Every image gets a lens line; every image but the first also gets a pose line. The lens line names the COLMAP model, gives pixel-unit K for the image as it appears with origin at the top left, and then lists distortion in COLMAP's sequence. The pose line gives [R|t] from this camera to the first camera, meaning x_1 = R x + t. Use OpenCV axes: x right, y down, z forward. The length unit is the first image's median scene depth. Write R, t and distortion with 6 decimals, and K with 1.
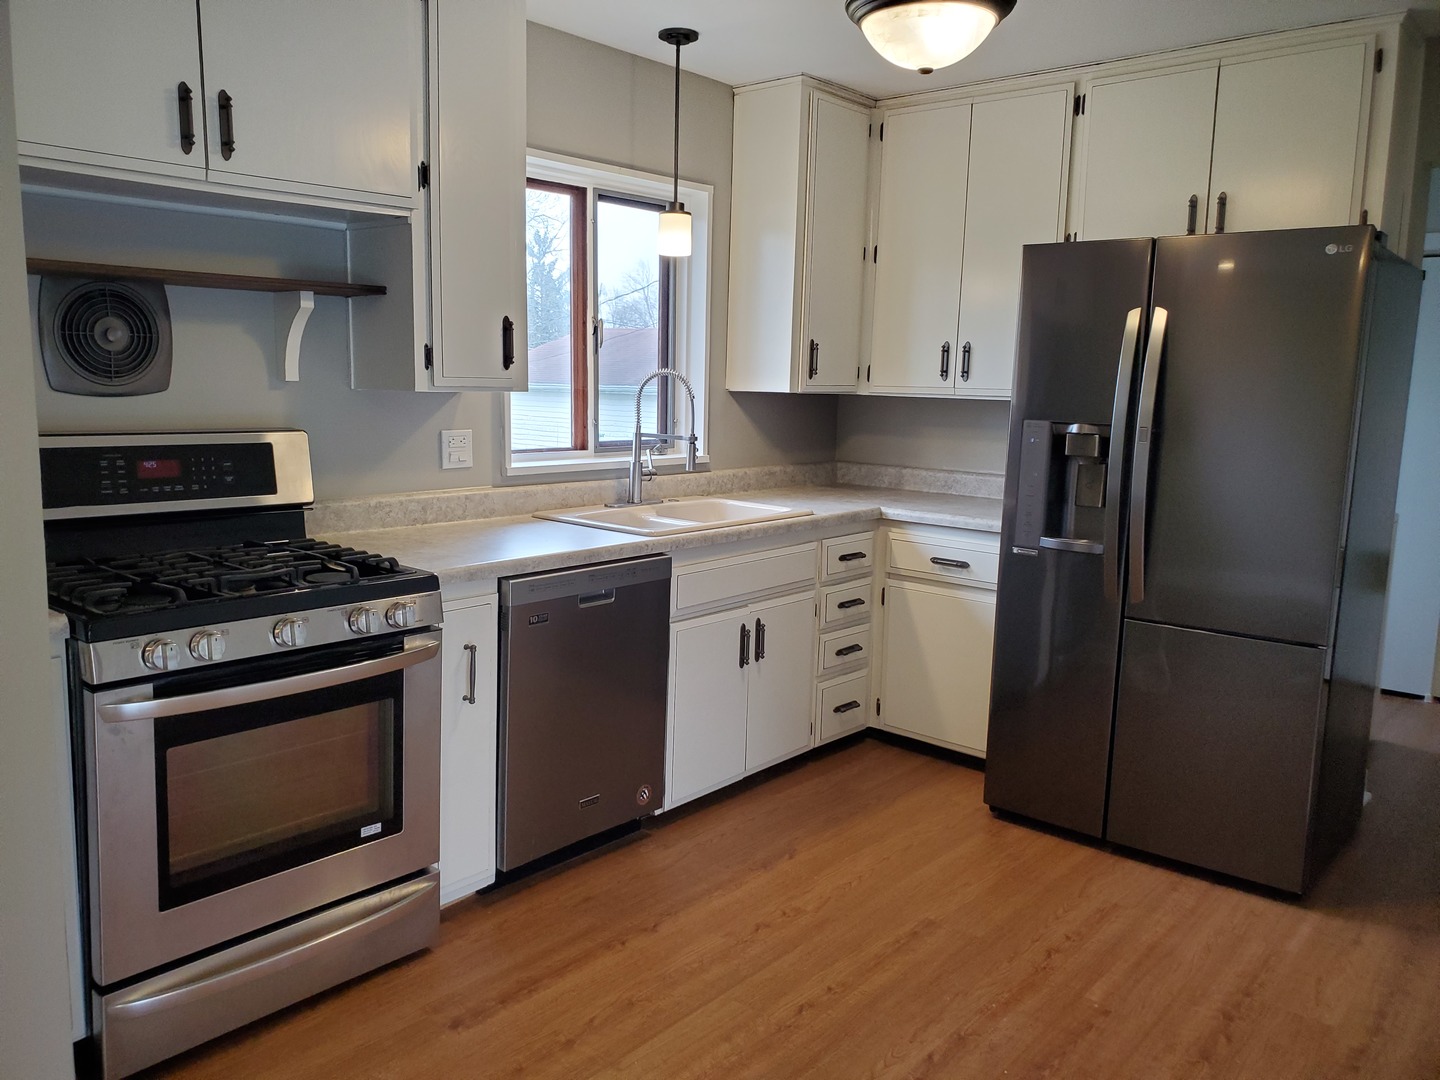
lens RADIAL K [[1123.3, 0, 702.5], [0, 1123.3, 543.0], [0, 0, 1]] dist [0.069783, -0.139294]
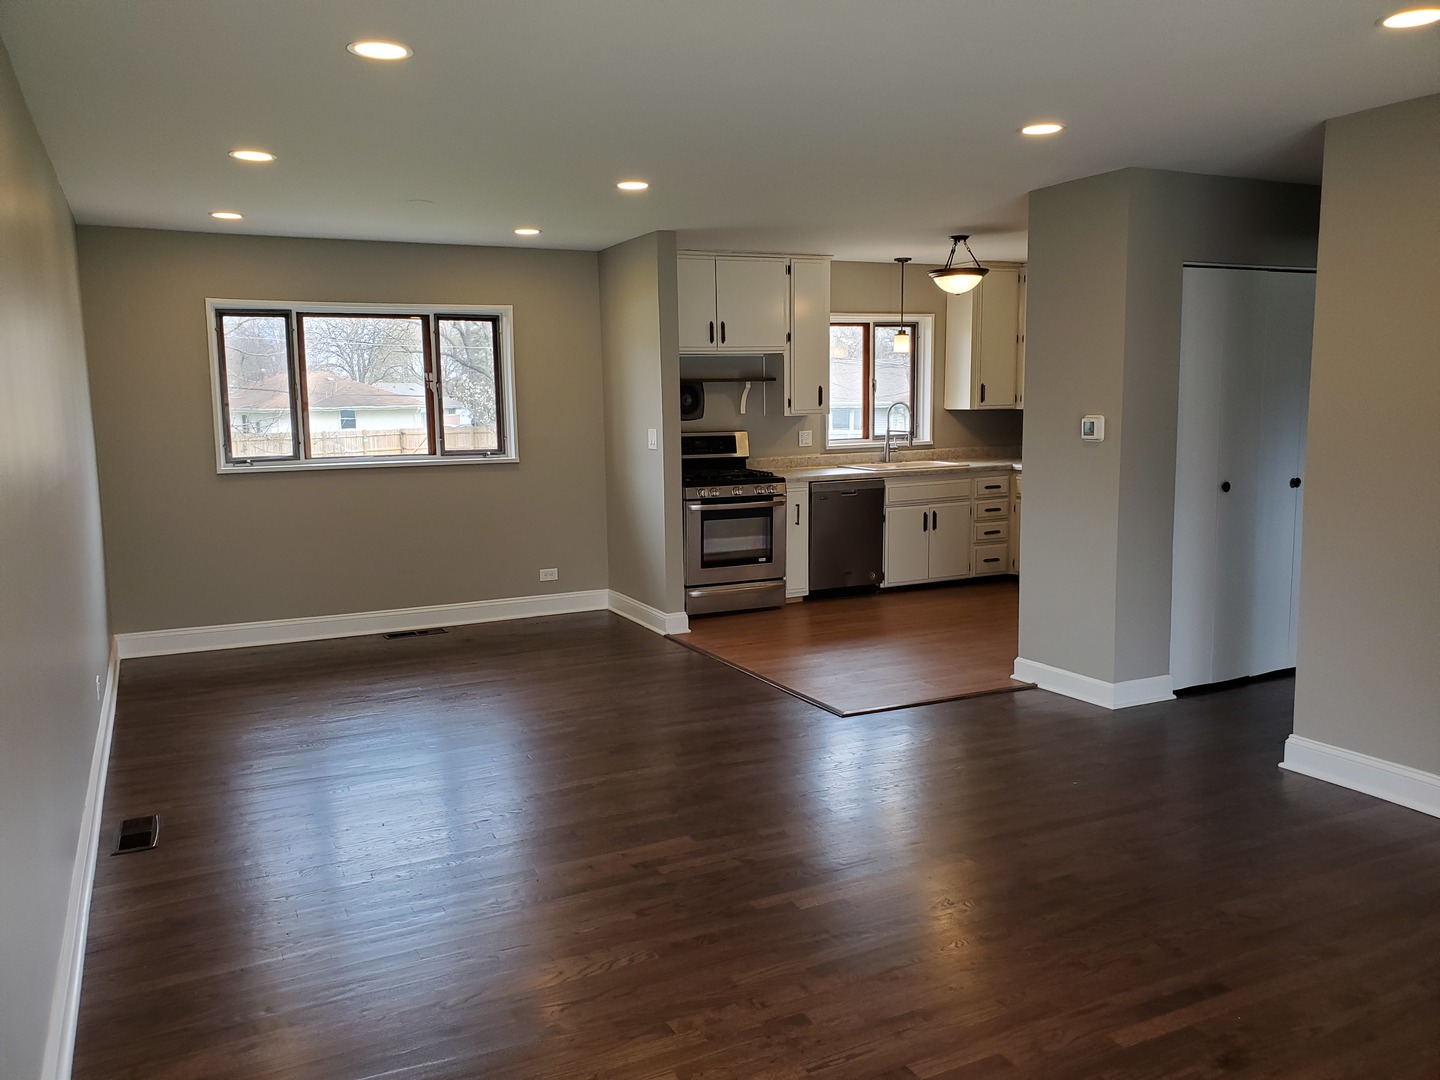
lens RADIAL K [[1123.3, 0, 702.5], [0, 1123.3, 543.0], [0, 0, 1]] dist [0.069783, -0.139294]
pose [[0.919075, 0.014773, -0.393806, 0.636683], [-0.021335, 0.999697, -0.012291, 0.210502], [0.393505, 0.019698, 0.919111, -1.566311]]
